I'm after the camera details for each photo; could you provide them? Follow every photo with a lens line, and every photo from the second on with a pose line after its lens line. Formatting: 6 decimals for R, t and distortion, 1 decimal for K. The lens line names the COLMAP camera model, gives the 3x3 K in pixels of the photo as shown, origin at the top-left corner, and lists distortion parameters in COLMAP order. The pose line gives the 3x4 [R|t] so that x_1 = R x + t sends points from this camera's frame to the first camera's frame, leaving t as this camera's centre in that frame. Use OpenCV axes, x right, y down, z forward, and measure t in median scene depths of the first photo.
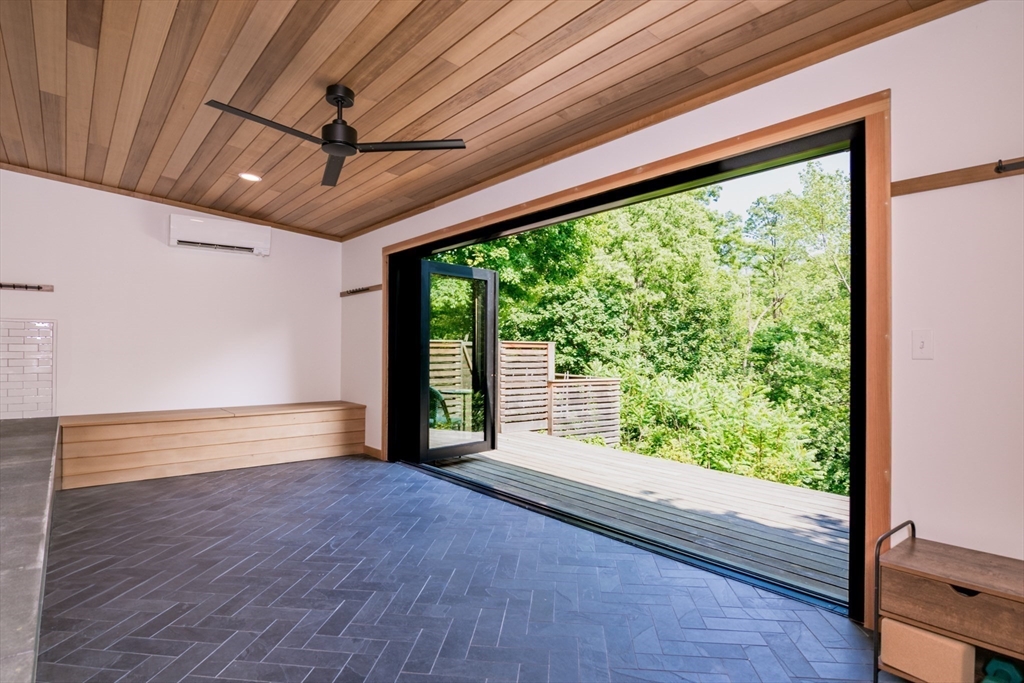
lens RADIAL K [[572.9, 0, 512.0], [0, 572.9, 341.5], [0, 0, 1]] dist [-0.000455, -0.000381]
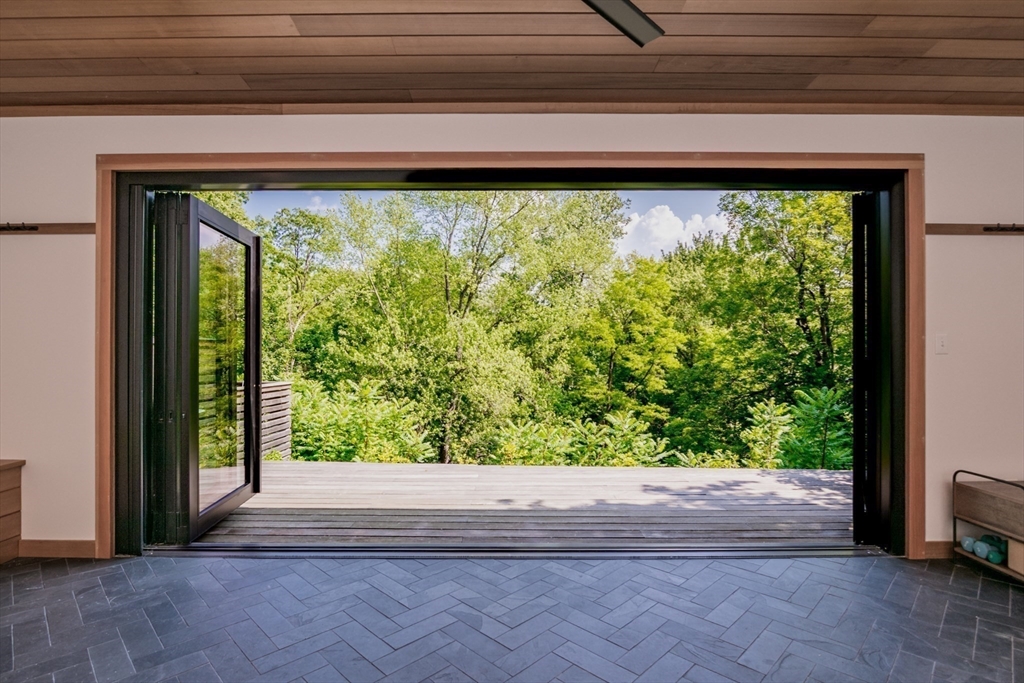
lens RADIAL K [[512.3, 0, 512.6], [0, 512.3, 346.5], [0, 0, 1]] dist [-0.005580, -0.000559]
pose [[0.617600, 0.003509, 0.786485, -0.475637], [-0.009347, 0.999952, 0.002879, 0.009659], [-0.786437, -0.009129, 0.617603, 0.549683]]
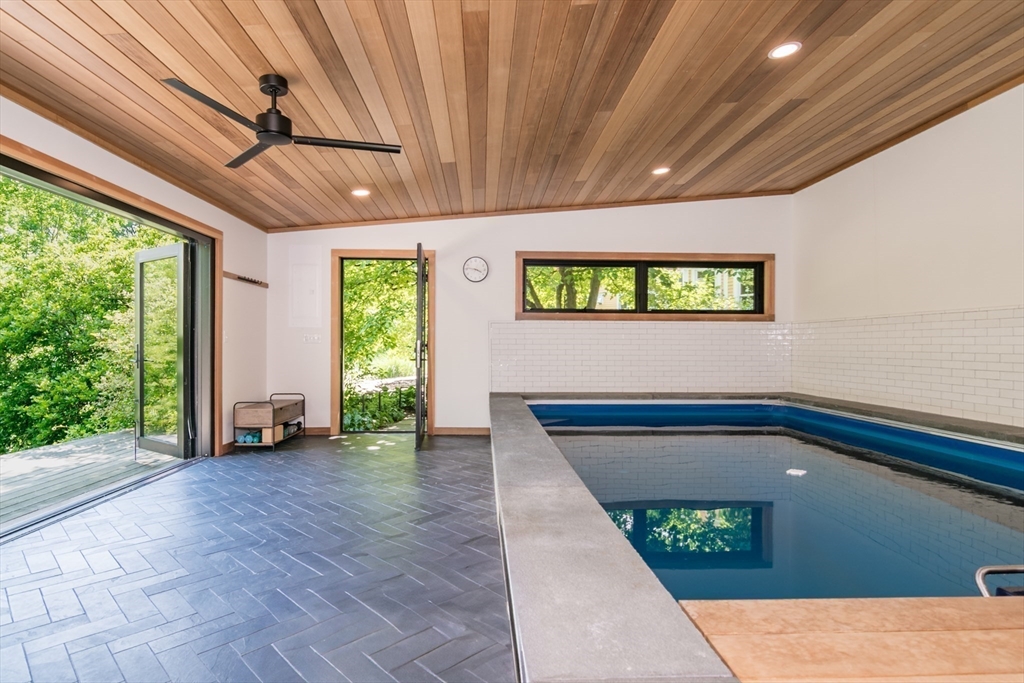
lens RADIAL K [[512.3, 0, 512.6], [0, 512.3, 346.5], [0, 0, 1]] dist [-0.005580, -0.000559]
pose [[-0.813743, -0.007136, 0.581181, -0.872823], [-0.014113, 0.999872, -0.007483, 0.024909], [-0.581053, -0.014292, -0.813740, 1.106752]]
